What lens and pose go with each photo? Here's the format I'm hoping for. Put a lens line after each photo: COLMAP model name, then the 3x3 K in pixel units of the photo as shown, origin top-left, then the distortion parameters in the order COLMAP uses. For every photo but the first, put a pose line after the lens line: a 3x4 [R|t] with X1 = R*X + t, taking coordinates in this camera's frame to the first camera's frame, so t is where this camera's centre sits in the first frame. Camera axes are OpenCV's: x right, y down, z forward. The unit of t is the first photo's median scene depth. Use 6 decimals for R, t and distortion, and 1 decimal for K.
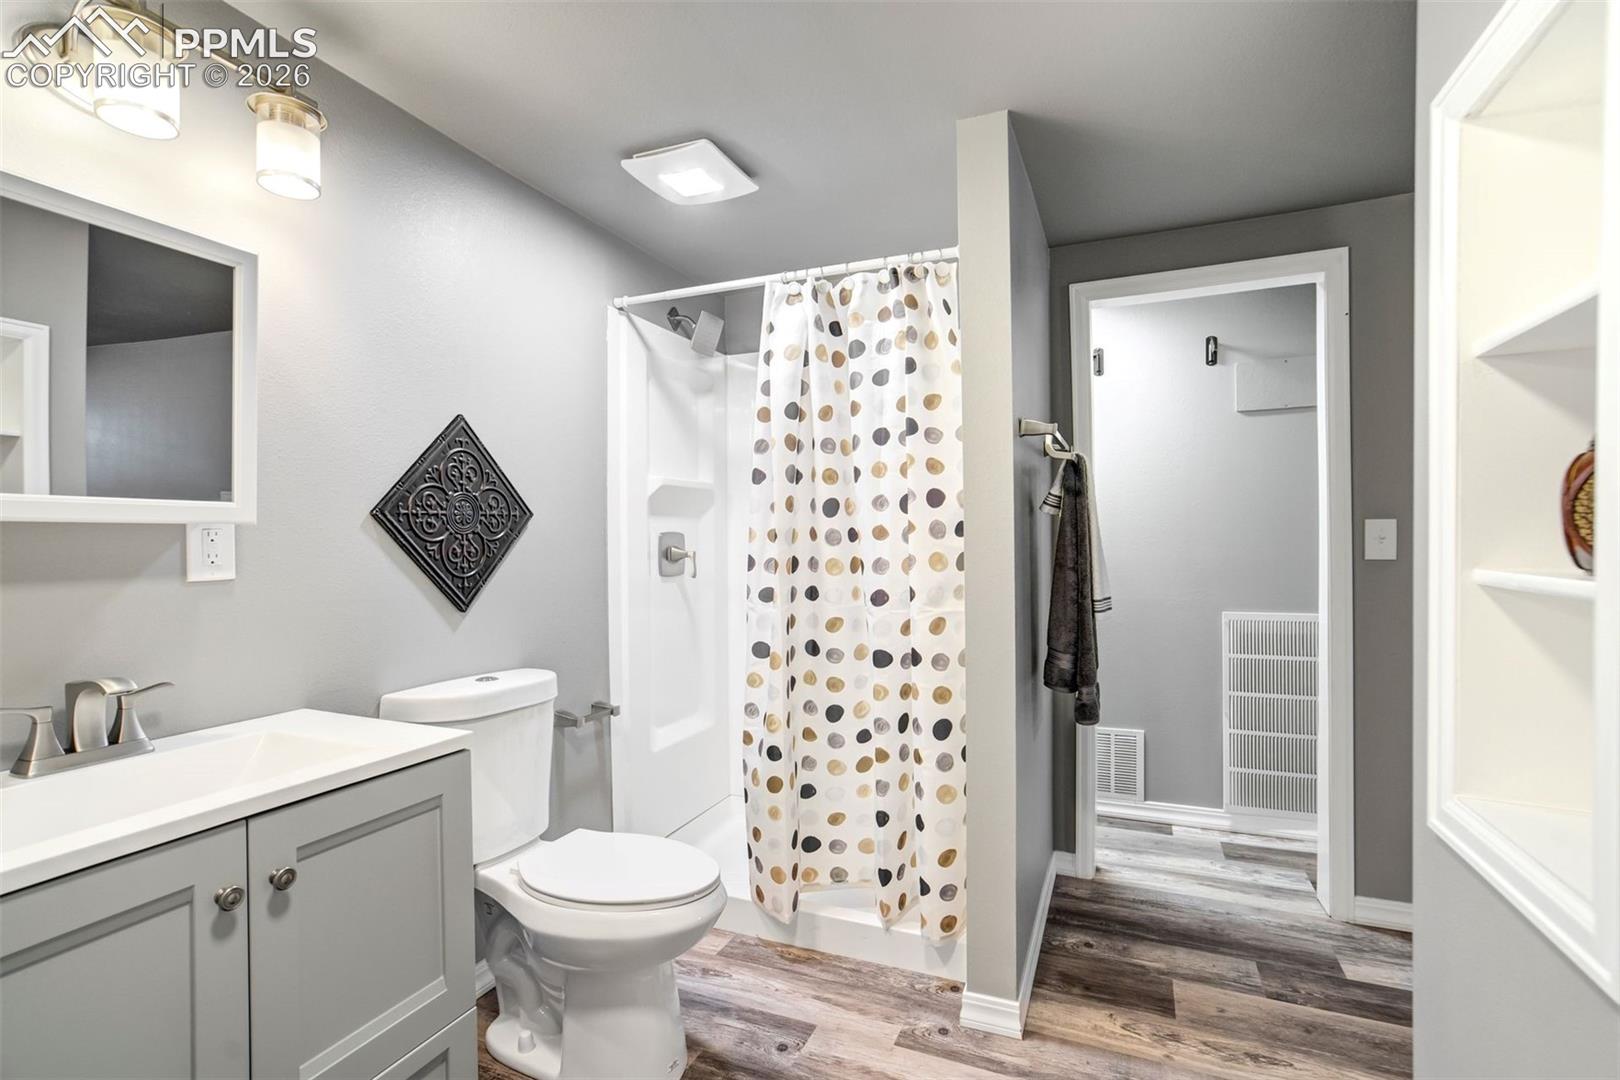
lens RADIAL K [[759.3, 0, 806.2], [0, 759.3, 537.3], [0, 0, 1]] dist [-0.039672, 0.021543]
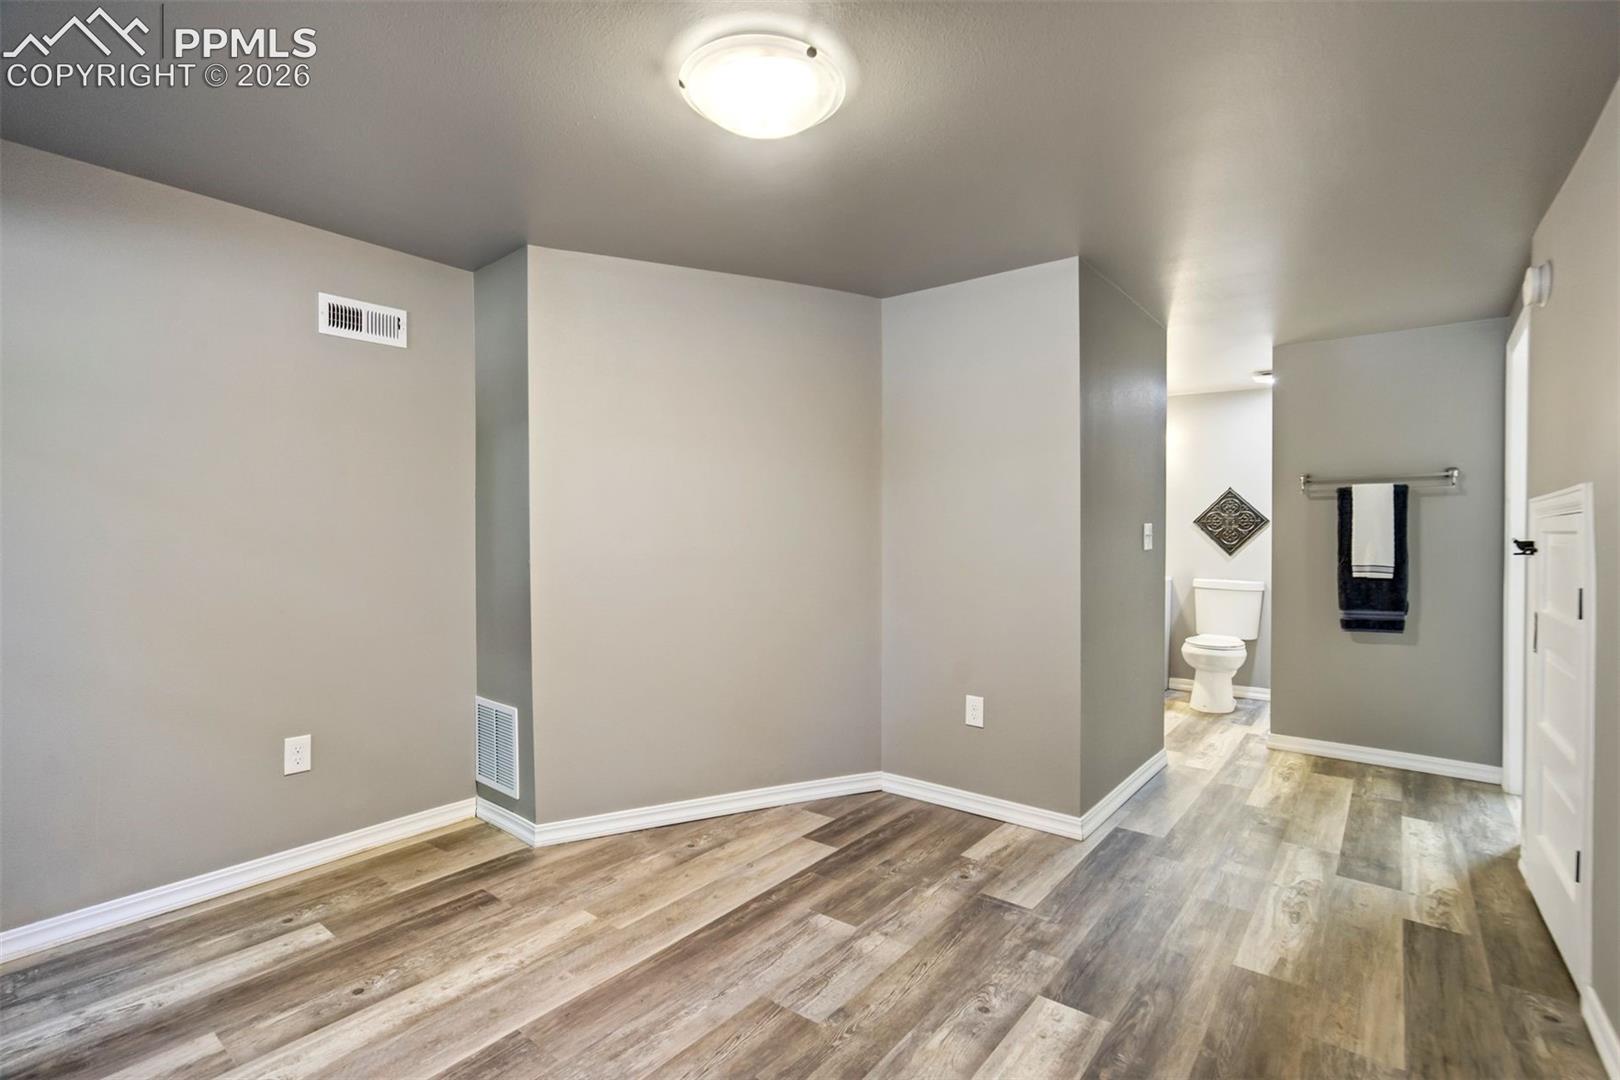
lens RADIAL K [[759.3, 0, 808.0], [0, 759.3, 544.5], [0, 0, 1]] dist [-0.039672, 0.021543]
pose [[-0.262155, 0.023480, -0.964740, 2.878905], [-0.004975, 0.999658, 0.025681, -0.011416], [0.965013, 0.011532, -0.261948, 0.227235]]
